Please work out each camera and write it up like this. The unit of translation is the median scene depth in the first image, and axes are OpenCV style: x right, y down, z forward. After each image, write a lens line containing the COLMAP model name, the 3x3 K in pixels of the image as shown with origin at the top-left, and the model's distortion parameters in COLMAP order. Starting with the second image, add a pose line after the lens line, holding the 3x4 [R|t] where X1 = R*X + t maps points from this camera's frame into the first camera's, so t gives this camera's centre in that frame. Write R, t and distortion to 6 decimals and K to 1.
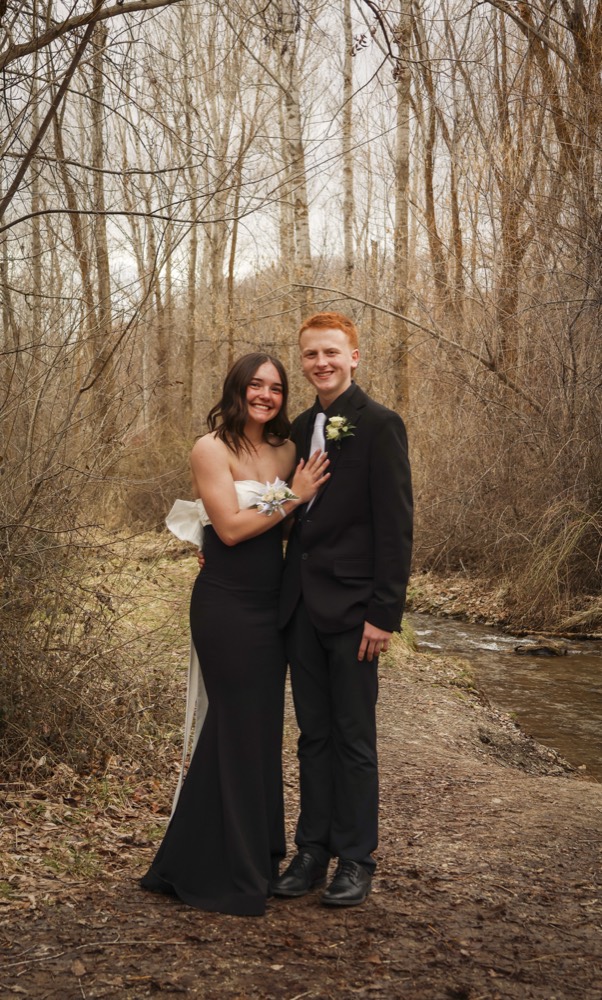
lens RADIAL K [[1479.3, 0, 253.6], [0, 1479.3, 495.3], [0, 0, 1]] dist [0.085877, 0.455373]
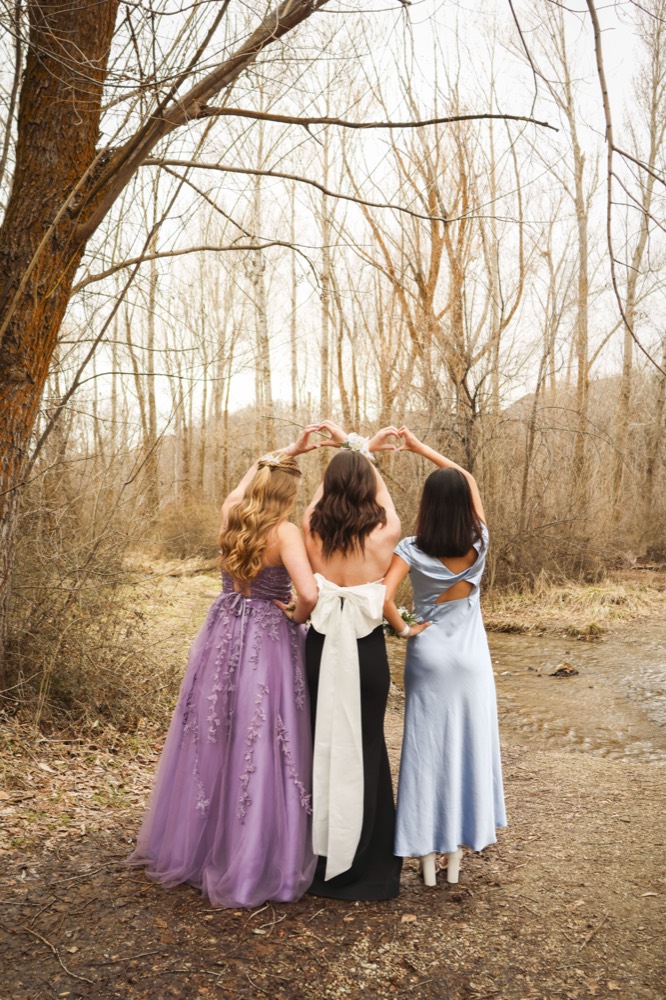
lens RADIAL K [[849.7, 0, 322.5], [0, 849.7, 488.8], [0, 0, 1]] dist [-0.143422, 0.135304]
pose [[0.995237, 0.007591, 0.097187, 0.001829], [-0.002287, 0.998507, -0.054571, -0.005016], [-0.097456, 0.054089, 0.993769, 0.024292]]
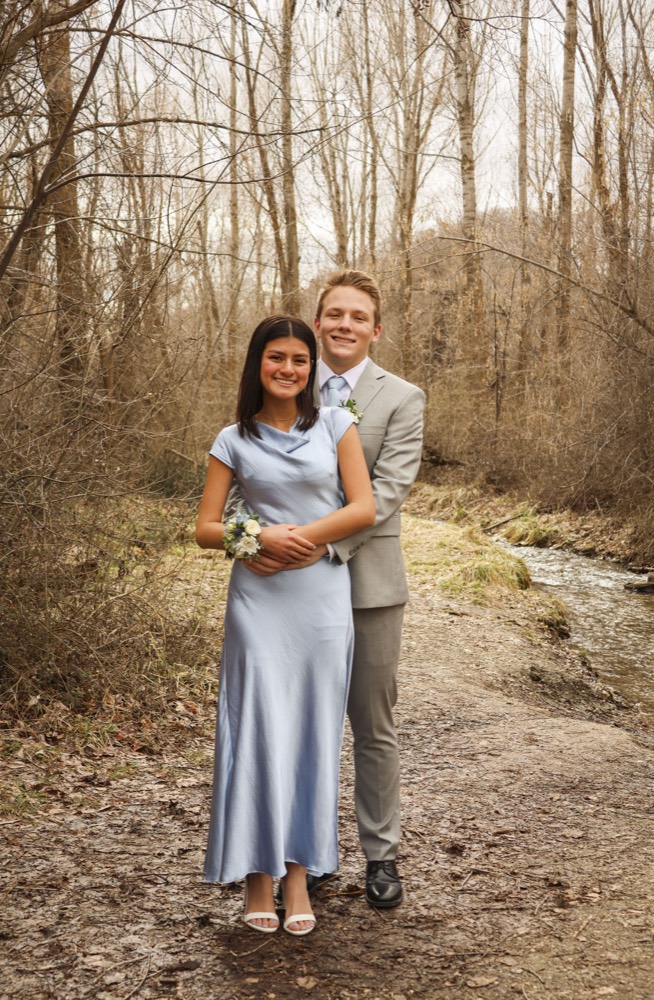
lens RADIAL K [[1367.1, 0, 327.0], [0, 1367.1, 500.0], [0, 0, 1]] dist [0.017613, 0.611814]
pose [[0.995444, 0.004690, -0.095232, 0.039470], [-0.000044, 0.998812, 0.048729, -0.002914], [0.095347, -0.048503, 0.994262, 0.013718]]
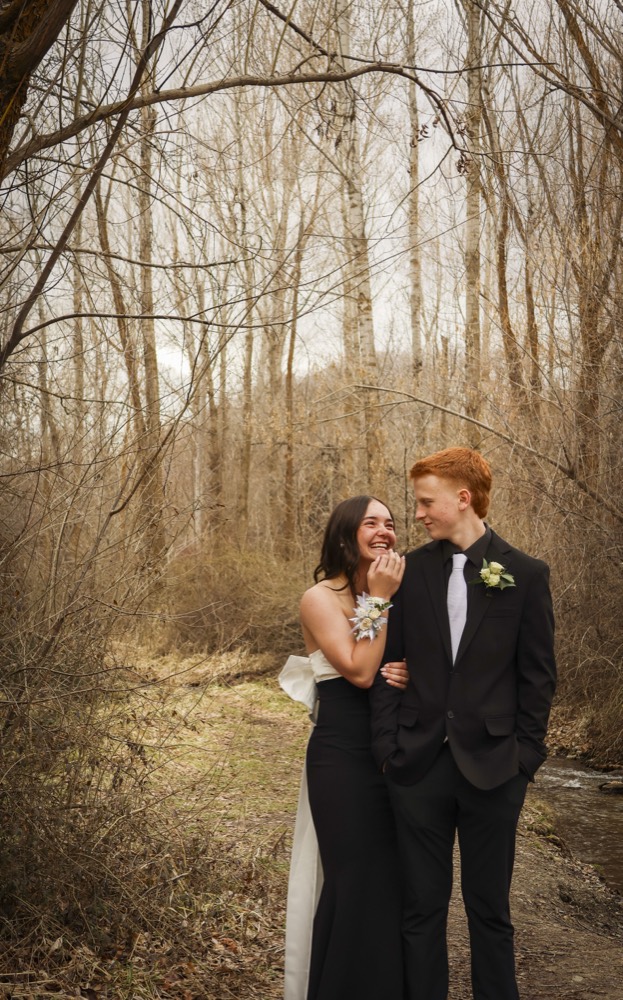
lens RADIAL K [[1604.4, 0, 366.8], [0, 1604.4, 524.9], [0, 0, 1]] dist [0.077548, 0.574205]
pose [[0.999512, -0.002940, 0.031110, 0.002400], [0.004552, 0.998643, -0.051870, -0.003953], [-0.030915, 0.051986, 0.998169, 0.008090]]
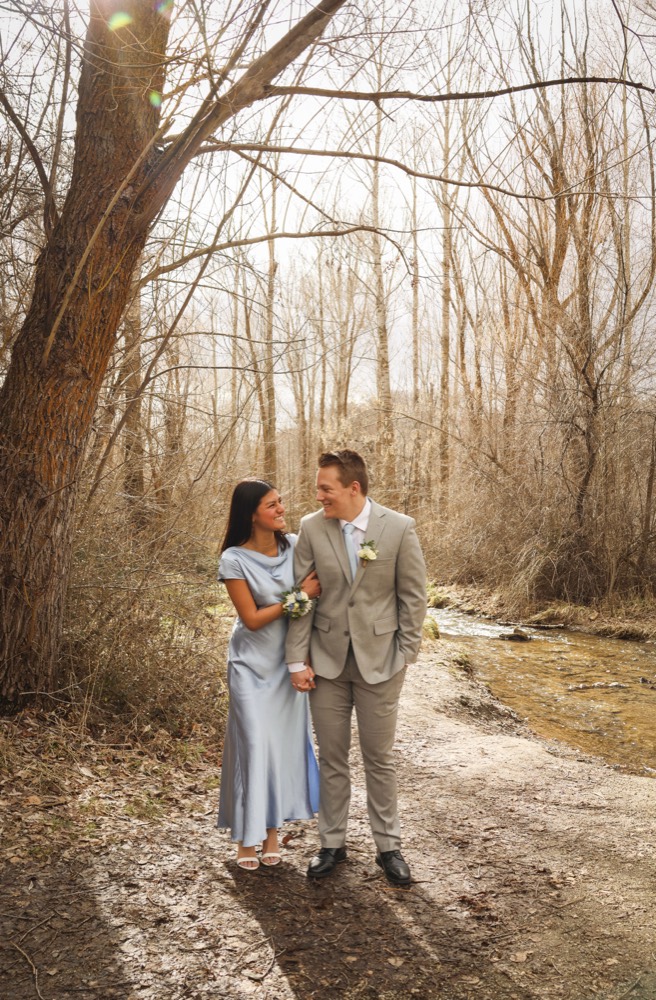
lens RADIAL K [[870.0, 0, 332.6], [0, 870.0, 498.4], [0, 0, 1]] dist [-0.142864, 0.132731]
pose [[0.999148, 0.011881, -0.039533, 0.019665], [-0.013289, 0.999280, -0.035545, -0.006889], [0.039083, 0.036041, 0.998586, 0.031586]]
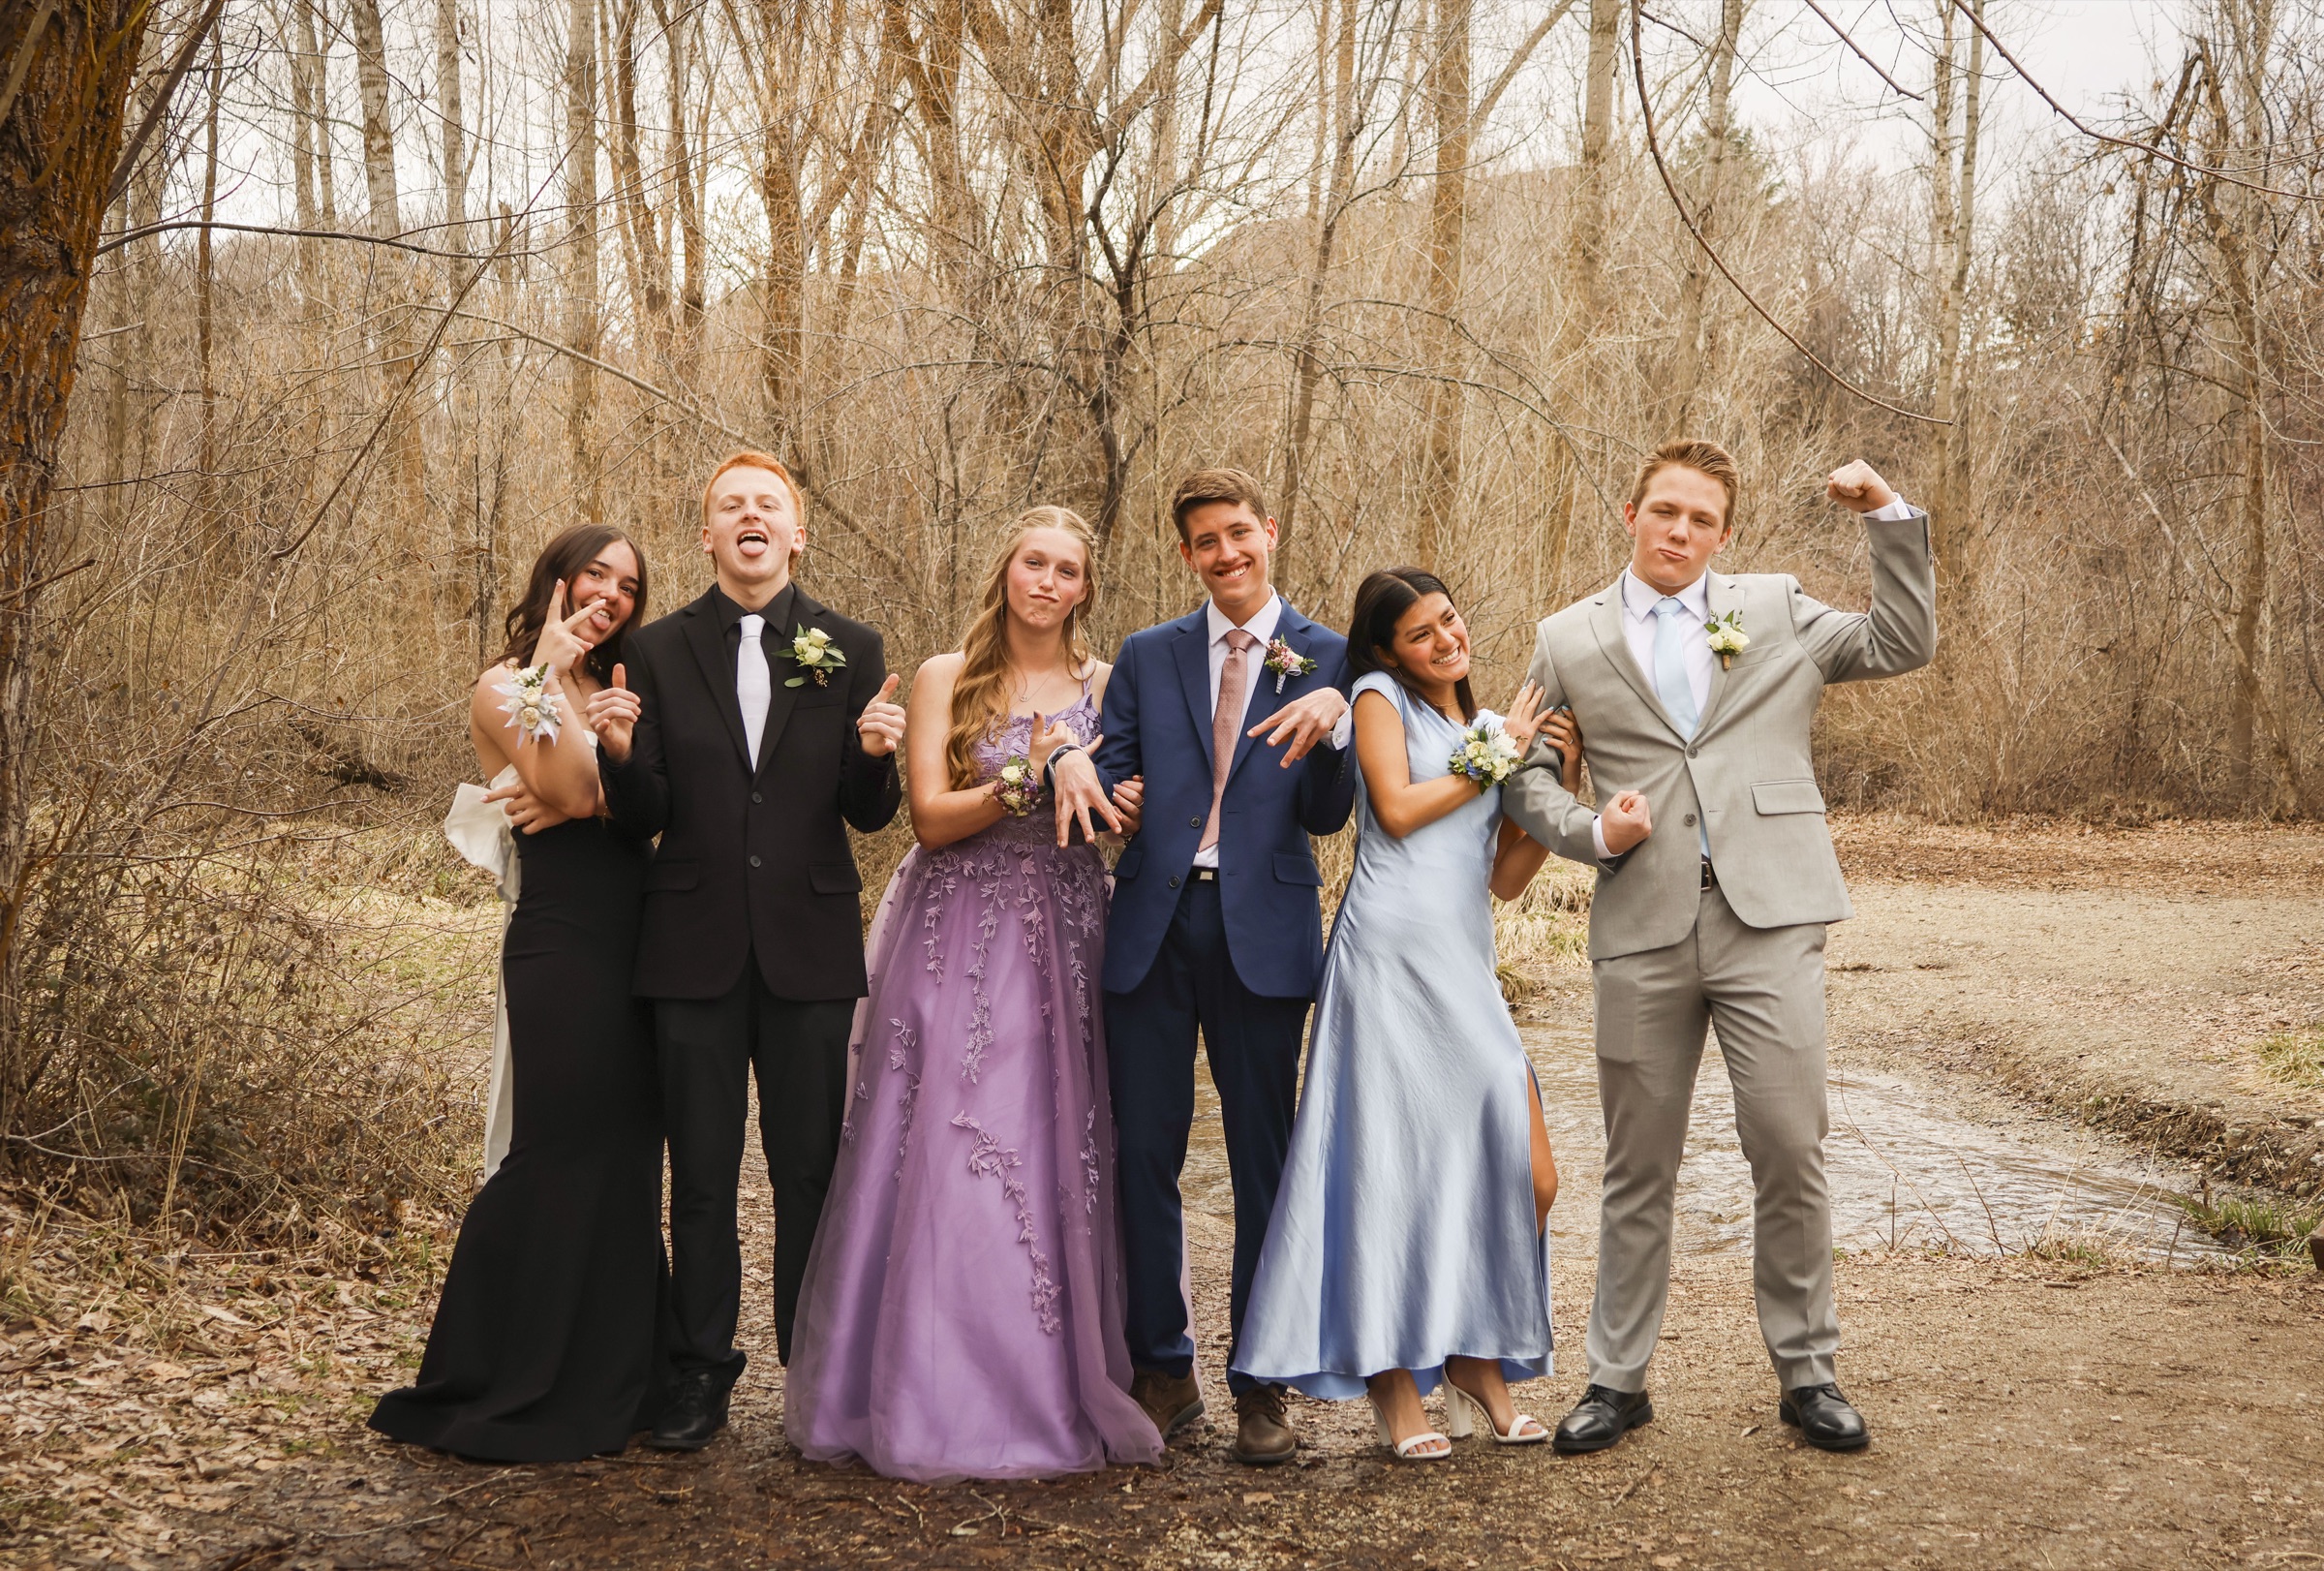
lens RADIAL K [[2999.4, 0, 1165.5], [0, 2999.4, 729.7], [0, 0, 1]] dist [0.021620, 0.435119]
pose [[0.950920, -0.005437, 0.309389, -0.045962], [0.003453, 0.999970, 0.006962, -0.003901], [-0.309418, -0.005552, 0.950910, -0.053909]]
